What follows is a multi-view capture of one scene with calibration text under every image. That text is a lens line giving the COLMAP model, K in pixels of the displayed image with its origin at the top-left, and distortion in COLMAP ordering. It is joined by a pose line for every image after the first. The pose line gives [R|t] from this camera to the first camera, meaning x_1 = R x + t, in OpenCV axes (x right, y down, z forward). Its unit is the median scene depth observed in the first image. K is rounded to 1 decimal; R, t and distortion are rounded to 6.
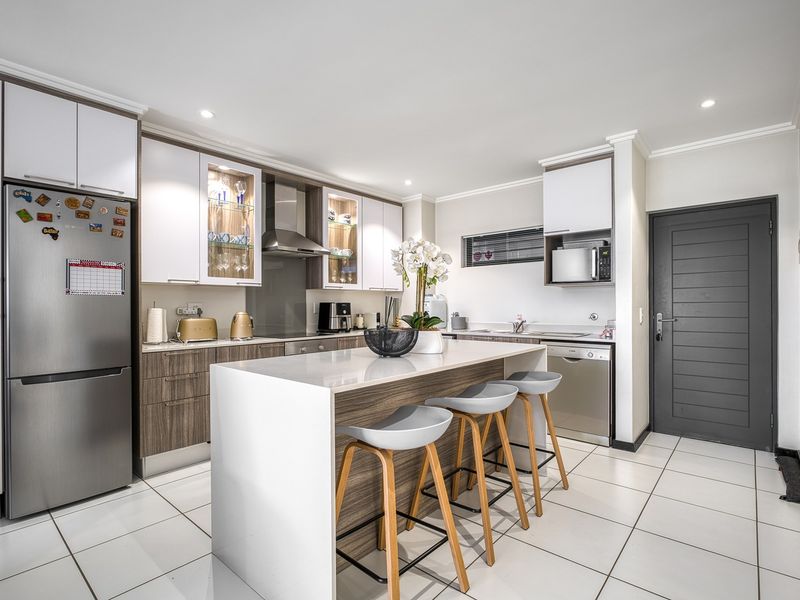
lens RADIAL K [[405.9, 0, 399.0], [0, 405.9, 304.2], [0, 0, 1]] dist [-0.002837, 0.000069]
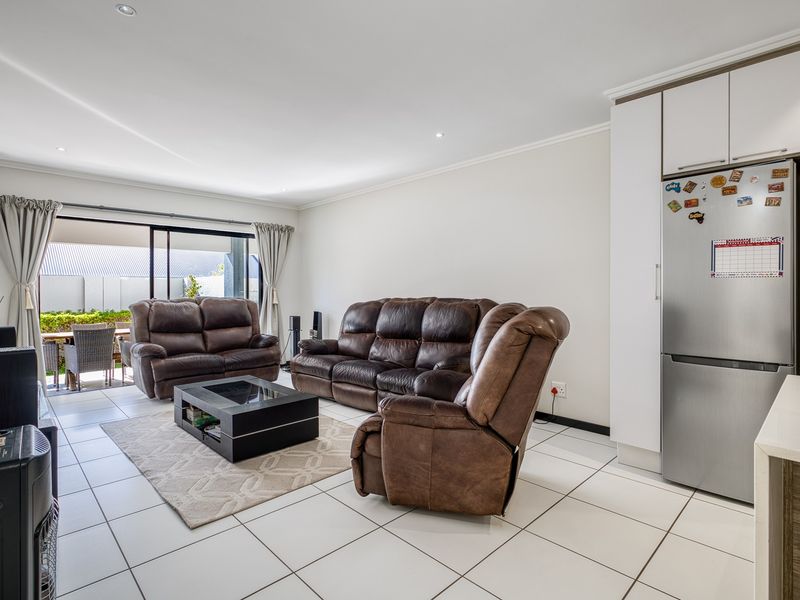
lens RADIAL K [[418.2, 0, 386.7], [0, 418.2, 290.1], [0, 0, 1]] dist [-0.002315, 0.000220]
pose [[-0.094771, 0.003876, -0.995492, 0.174244], [0.001762, 0.999992, 0.003726, 0.000883], [0.995498, -0.001401, -0.094777, 0.221346]]
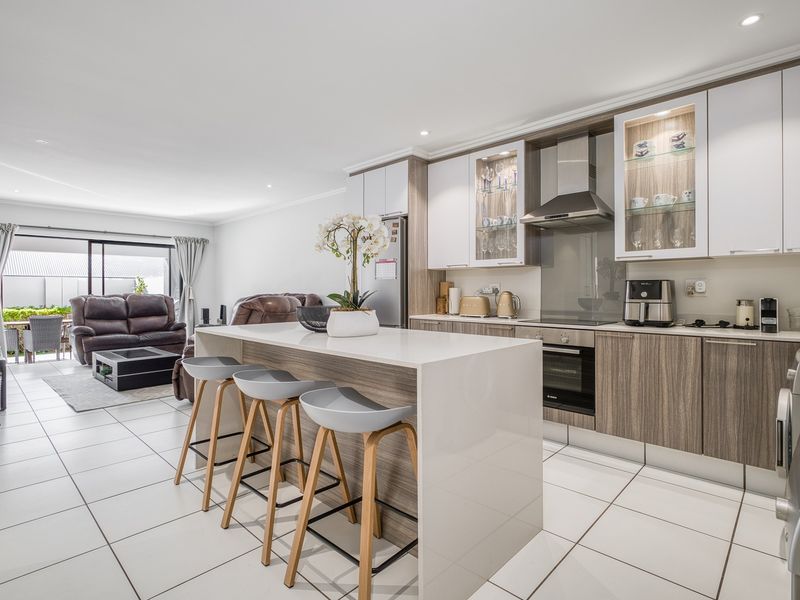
lens RADIAL K [[418.2, 0, 386.7], [0, 418.2, 290.1], [0, 0, 1]] dist [-0.002315, 0.000220]
pose [[-0.059202, 0.005014, -0.998233, 0.698092], [0.003682, 0.999982, 0.004805, 0.009360], [0.998239, -0.003391, -0.059219, 0.804602]]
